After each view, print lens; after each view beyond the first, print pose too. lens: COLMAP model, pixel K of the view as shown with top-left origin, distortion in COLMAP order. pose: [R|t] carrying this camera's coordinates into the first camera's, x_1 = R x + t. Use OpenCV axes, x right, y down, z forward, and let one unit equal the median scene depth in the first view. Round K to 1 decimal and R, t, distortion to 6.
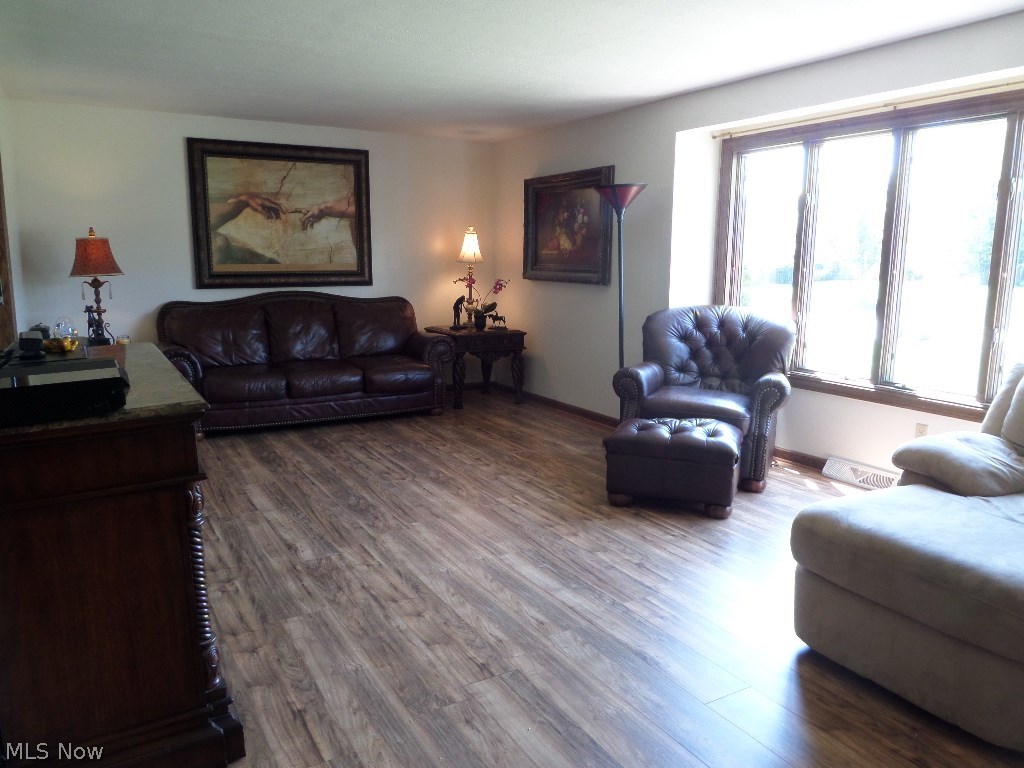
lens RADIAL K [[762.6, 0, 515.9], [0, 762.6, 385.3], [0, 0, 1]] dist [0.009246, -0.022998]
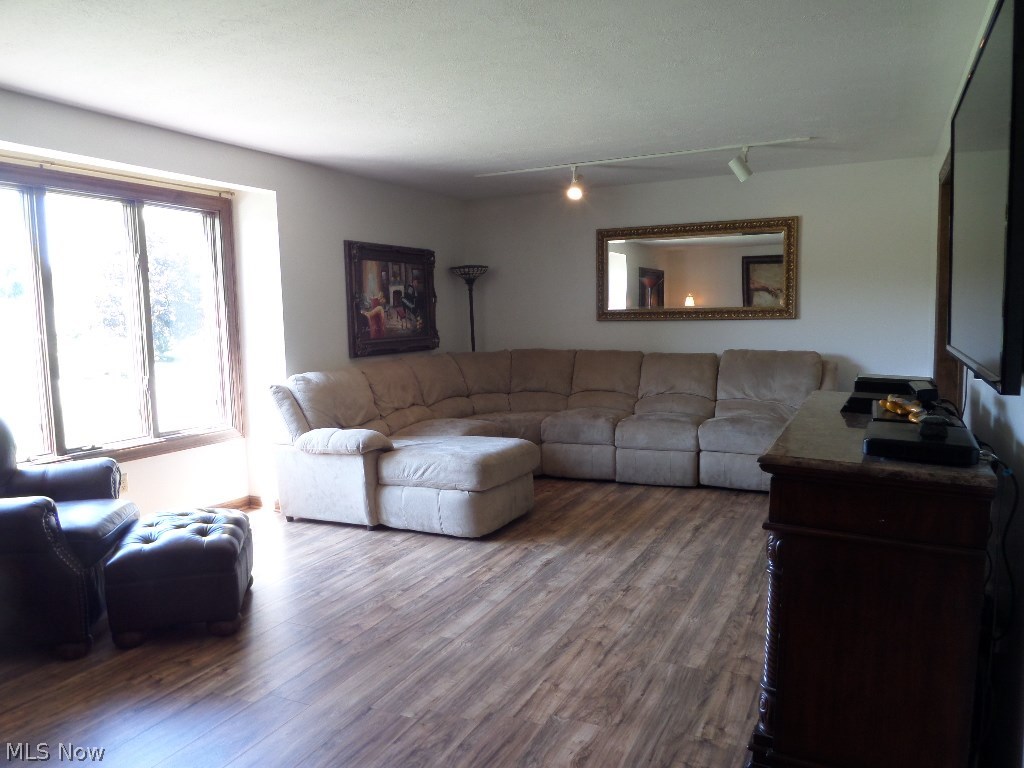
lens RADIAL K [[762.6, 0, 516.9], [0, 762.6, 384.2], [0, 0, 1]] dist [0.009246, -0.022998]
pose [[-0.568502, -0.072237, 0.819504, -1.072097], [0.153737, 0.969261, 0.192087, -0.318344], [-0.808190, 0.235190, -0.539921, 1.832895]]
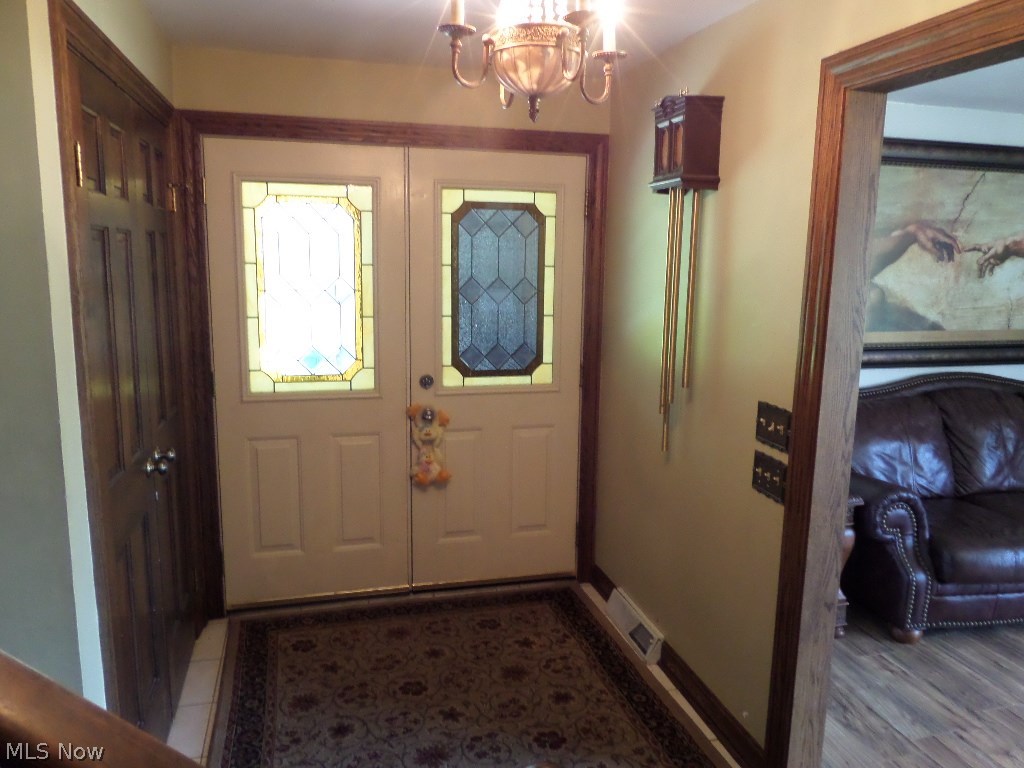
lens RADIAL K [[762.6, 0, 511.1], [0, 762.6, 384.8], [0, 0, 1]] dist [0.009246, -0.022998]
pose [[0.965942, 0.052618, -0.253354, -0.035943], [-0.055154, 0.998474, -0.002913, -0.006657], [0.252814, 0.016787, 0.967369, 0.021098]]
